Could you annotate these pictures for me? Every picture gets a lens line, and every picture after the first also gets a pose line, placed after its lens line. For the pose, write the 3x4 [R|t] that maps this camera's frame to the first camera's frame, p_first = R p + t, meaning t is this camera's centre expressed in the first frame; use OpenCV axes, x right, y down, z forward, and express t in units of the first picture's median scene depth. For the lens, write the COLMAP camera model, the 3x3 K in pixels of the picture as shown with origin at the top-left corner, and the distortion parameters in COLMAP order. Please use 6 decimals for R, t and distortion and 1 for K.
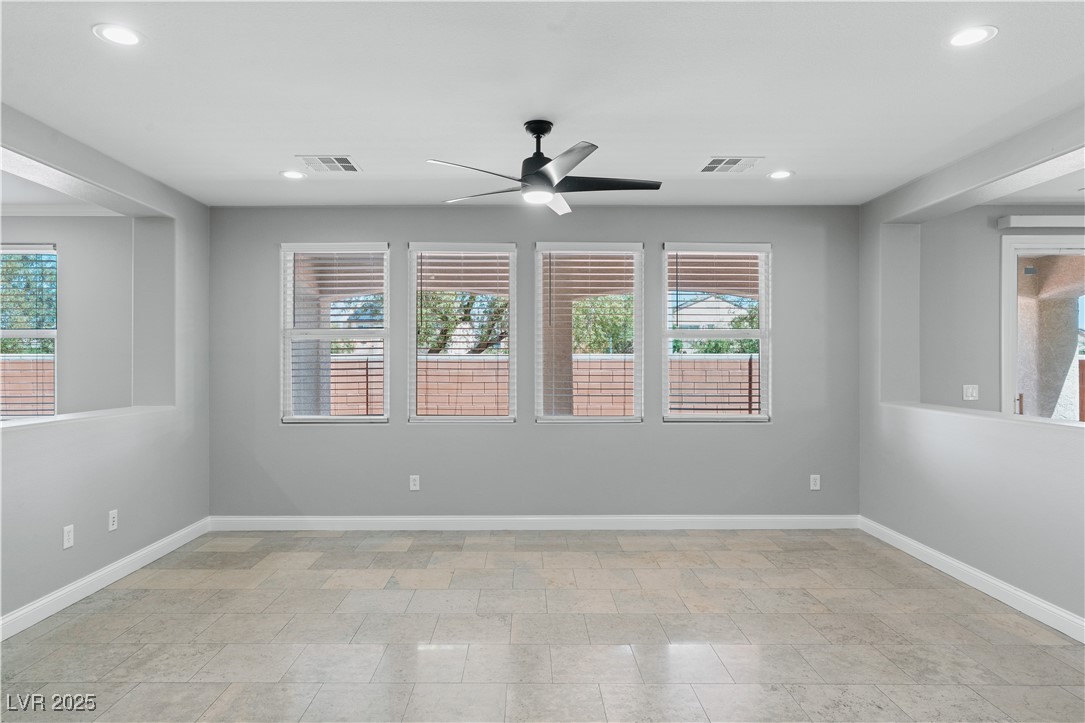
lens RADIAL K [[649.1, 0, 542.5], [0, 649.1, 361.5], [0, 0, 1]] dist [0.000356, 0.000213]
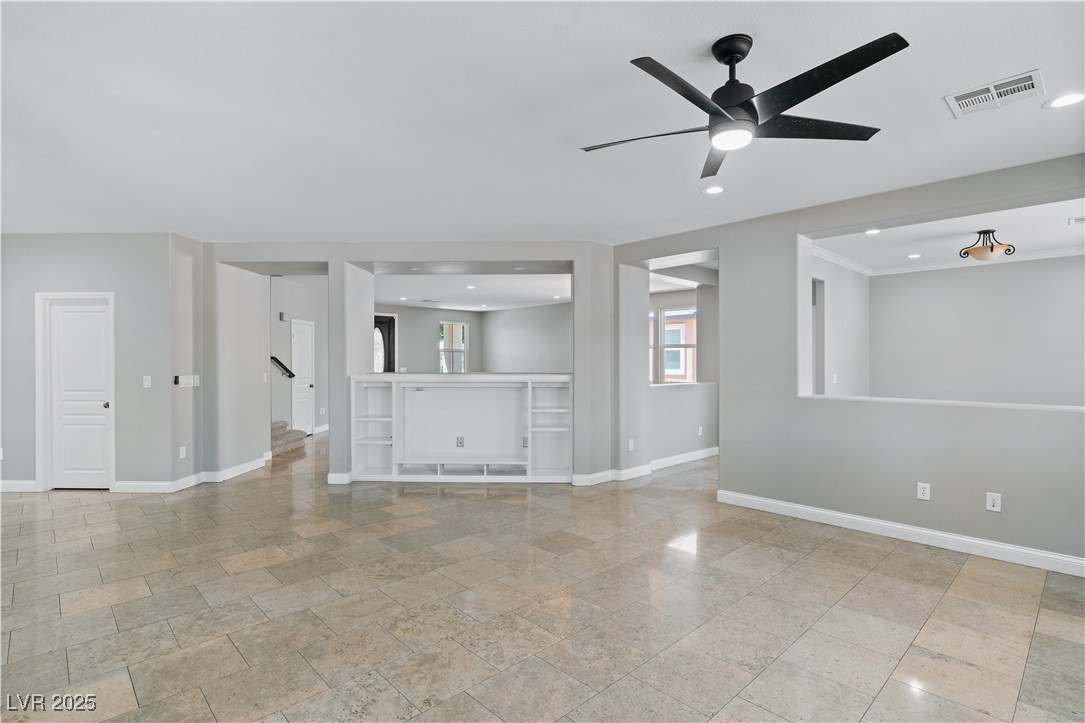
lens RADIAL K [[534.6, 0, 542.5], [0, 534.6, 361.5], [0, 0, 1]] dist [0.001353, 0.000306]
pose [[-0.731144, 0.003087, -0.682216, 0.580298], [0.002767, 0.999995, 0.001559, 0.002056], [0.682217, -0.000748, -0.731149, 1.277552]]
